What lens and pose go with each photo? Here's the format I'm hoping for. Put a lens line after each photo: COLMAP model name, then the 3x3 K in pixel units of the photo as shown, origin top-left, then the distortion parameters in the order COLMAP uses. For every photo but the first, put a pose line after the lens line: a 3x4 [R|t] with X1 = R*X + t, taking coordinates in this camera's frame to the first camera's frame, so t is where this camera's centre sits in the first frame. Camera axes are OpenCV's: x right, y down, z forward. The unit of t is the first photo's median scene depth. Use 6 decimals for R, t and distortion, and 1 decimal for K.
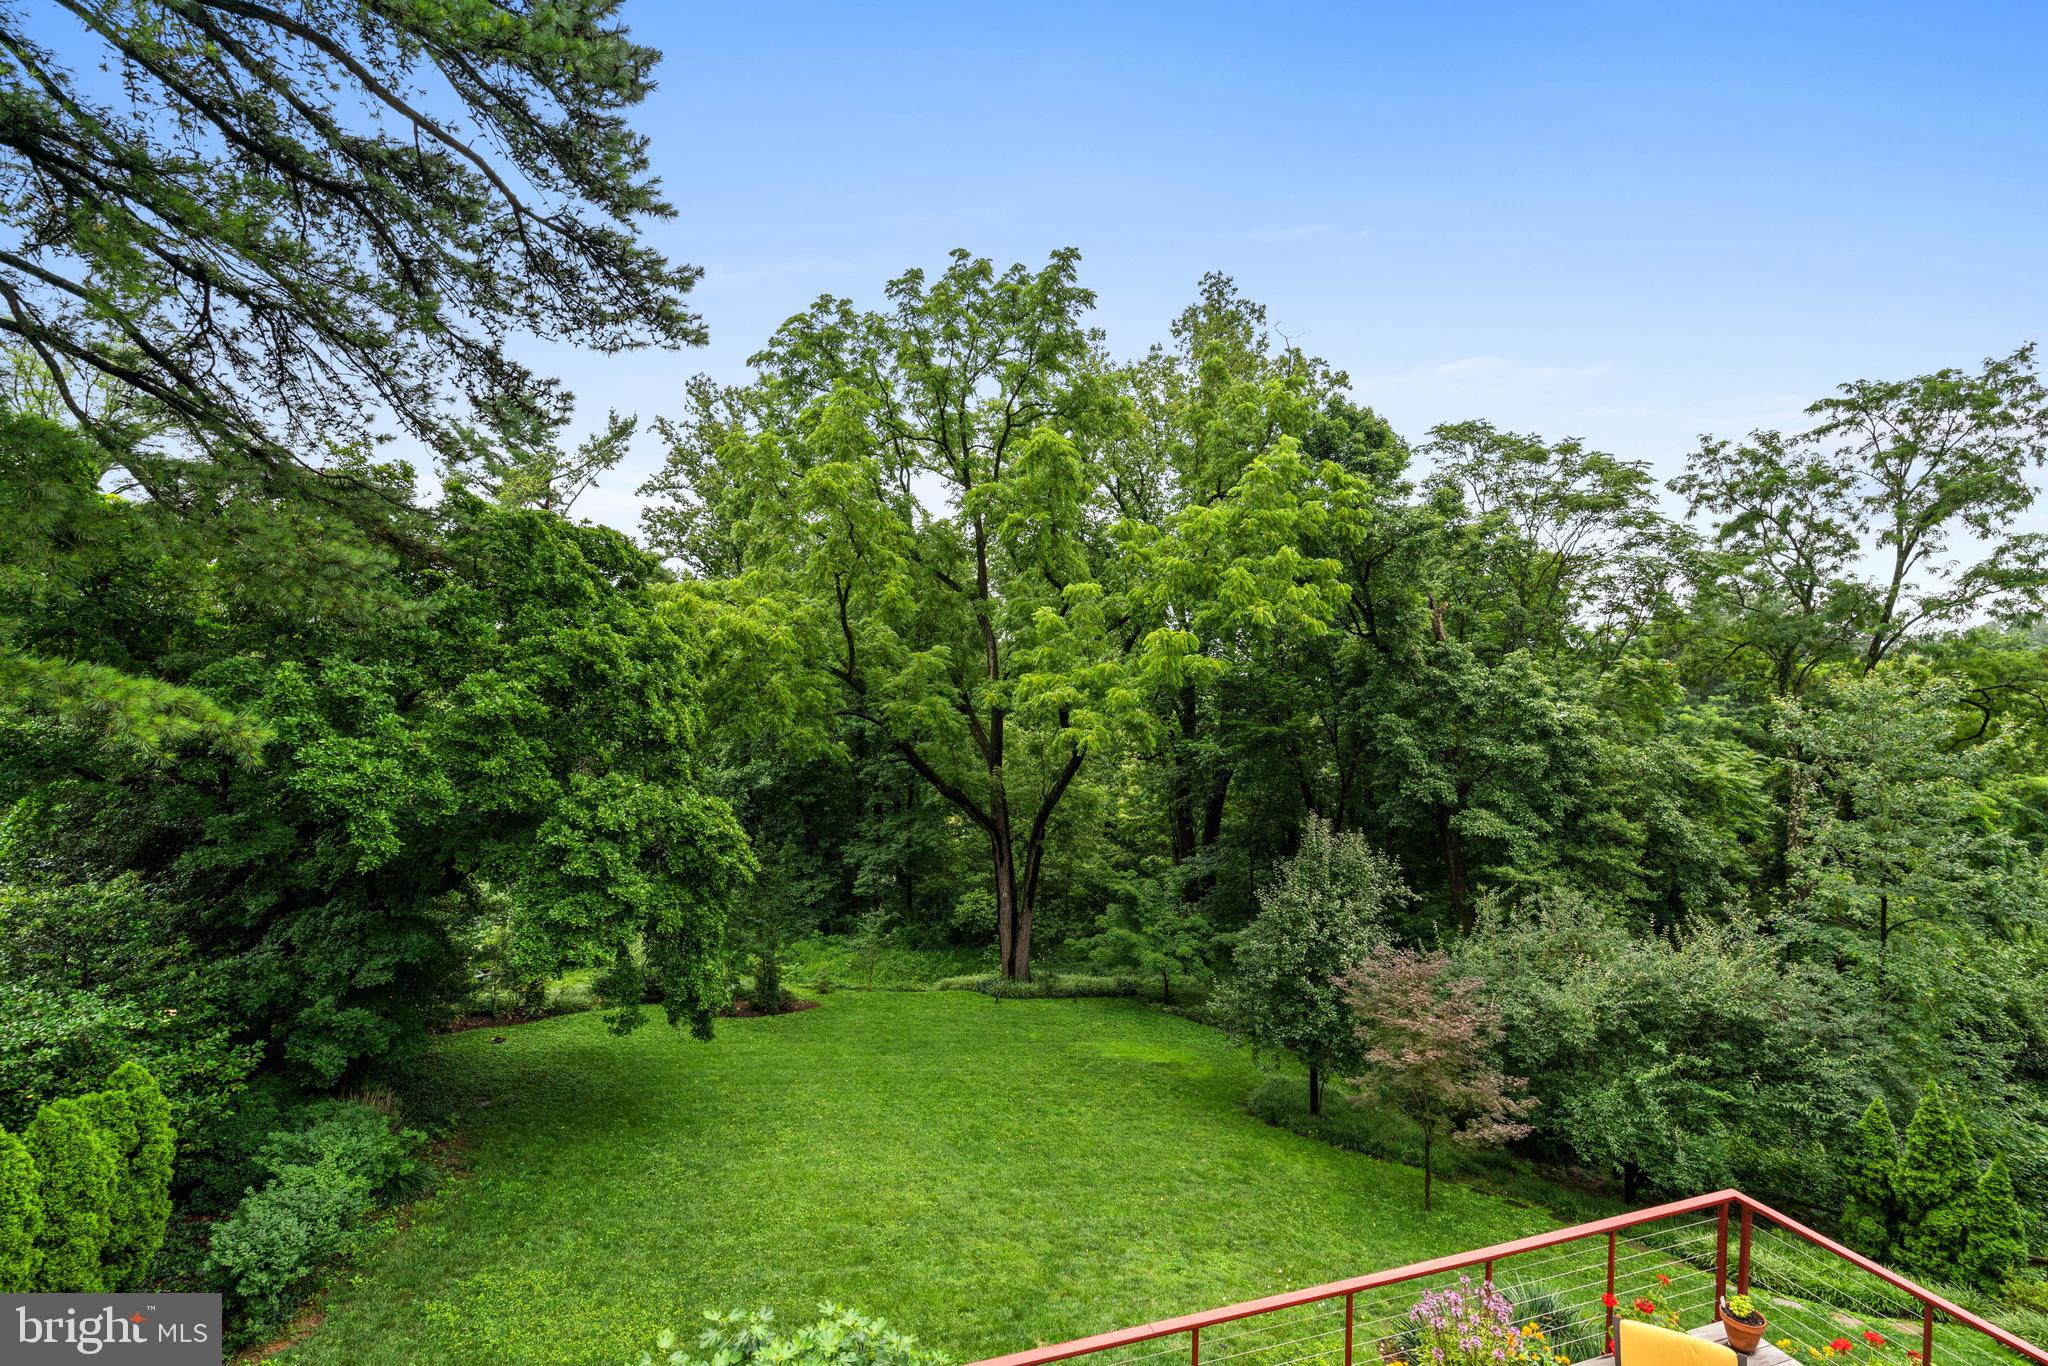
lens RADIAL K [[926.3, 0, 1027.3], [0, 926.3, 662.9], [0, 0, 1]] dist [-0.001270, 0.000160]
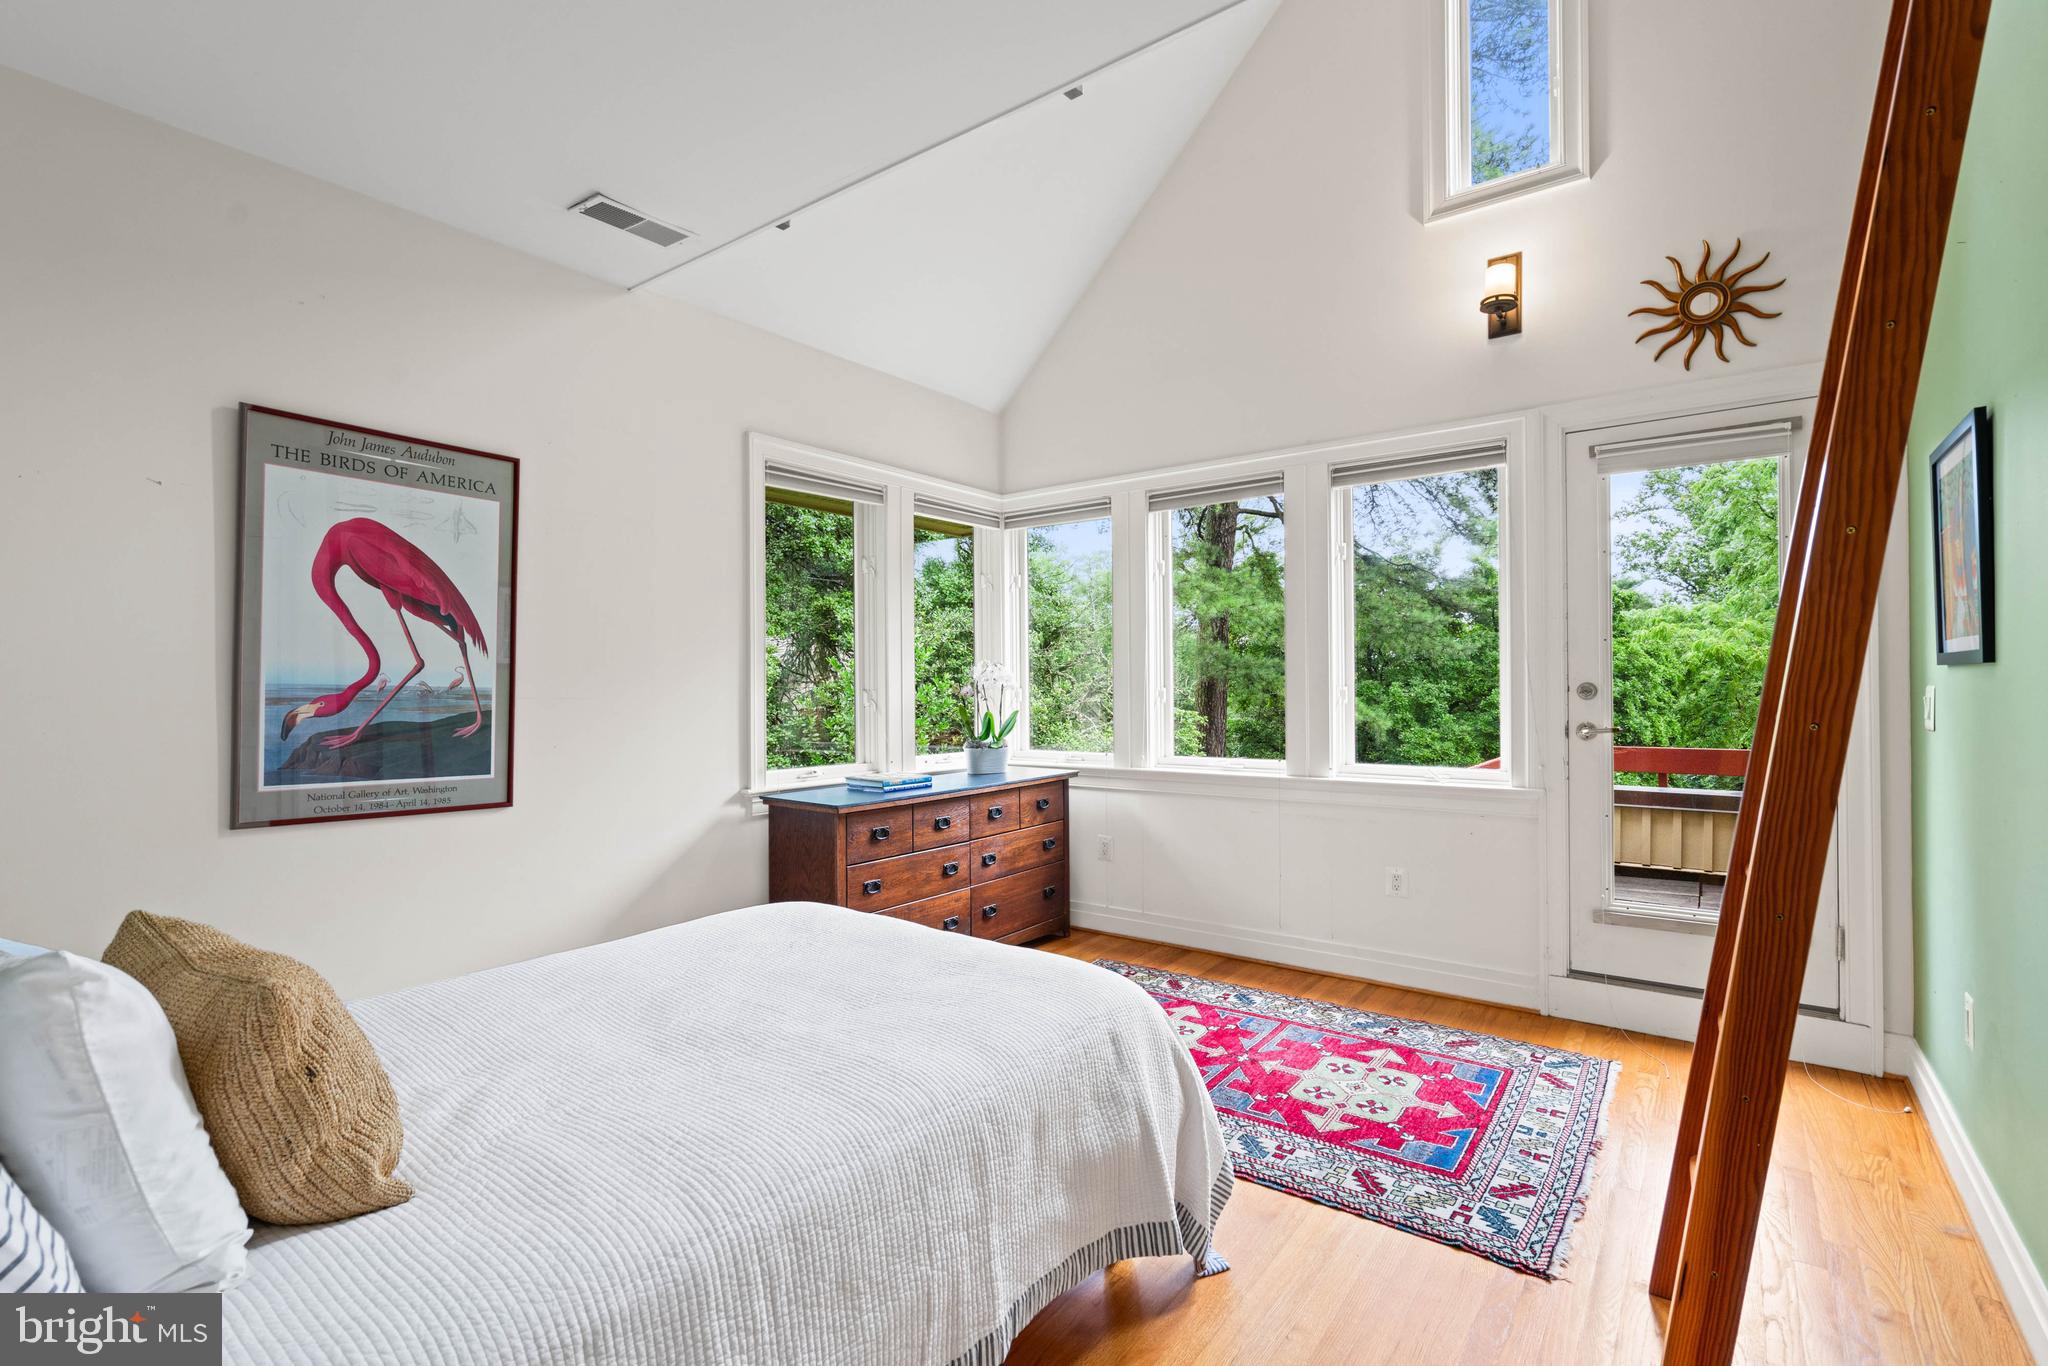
lens RADIAL K [[911.7, 0, 1021.8], [0, 911.7, 691.7], [0, 0, 1]] dist [0.000322, 0.000115]
pose [[0.565509, -0.006359, -0.824718, 0.128340], [0.007992, 0.999966, -0.002230, 0.009186], [0.824703, -0.005330, 0.565540, -0.329220]]
